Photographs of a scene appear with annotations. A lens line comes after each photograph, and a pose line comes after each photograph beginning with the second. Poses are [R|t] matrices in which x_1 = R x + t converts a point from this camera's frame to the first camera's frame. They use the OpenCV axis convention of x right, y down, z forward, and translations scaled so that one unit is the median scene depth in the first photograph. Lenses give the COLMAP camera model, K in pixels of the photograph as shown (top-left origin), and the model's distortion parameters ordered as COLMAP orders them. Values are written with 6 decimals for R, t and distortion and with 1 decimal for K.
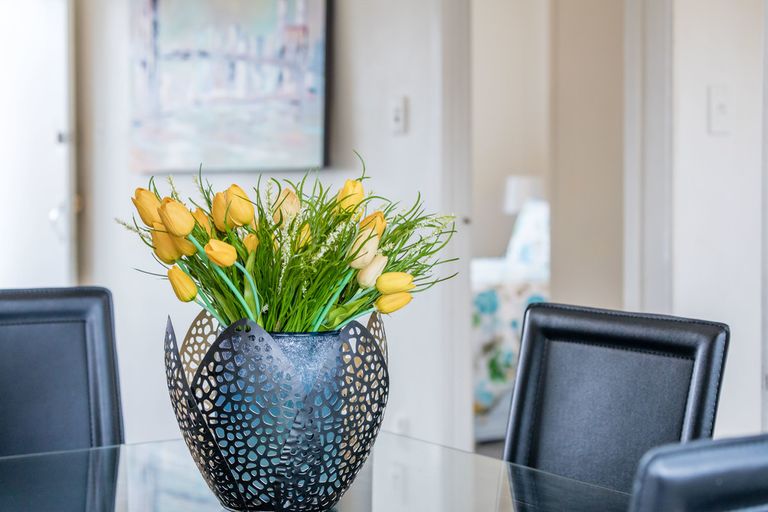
lens RADIAL K [[1613.7, 0, 382.6], [0, 1613.7, 253.3], [0, 0, 1]] dist [0.055348, 0.000000]
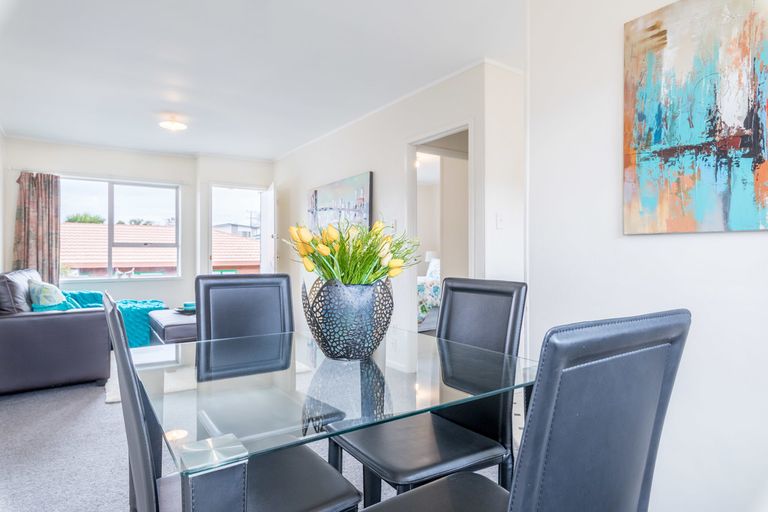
lens RADIAL K [[447.7, 0, 389.9], [0, 447.7, 264.2], [0, 0, 1]] dist [-0.005189, -0.000162]
pose [[0.999975, -0.001438, 0.006876, -0.006096], [0.001695, 0.999295, -0.037512, 0.043696], [-0.006817, 0.037523, 0.999273, 0.322615]]
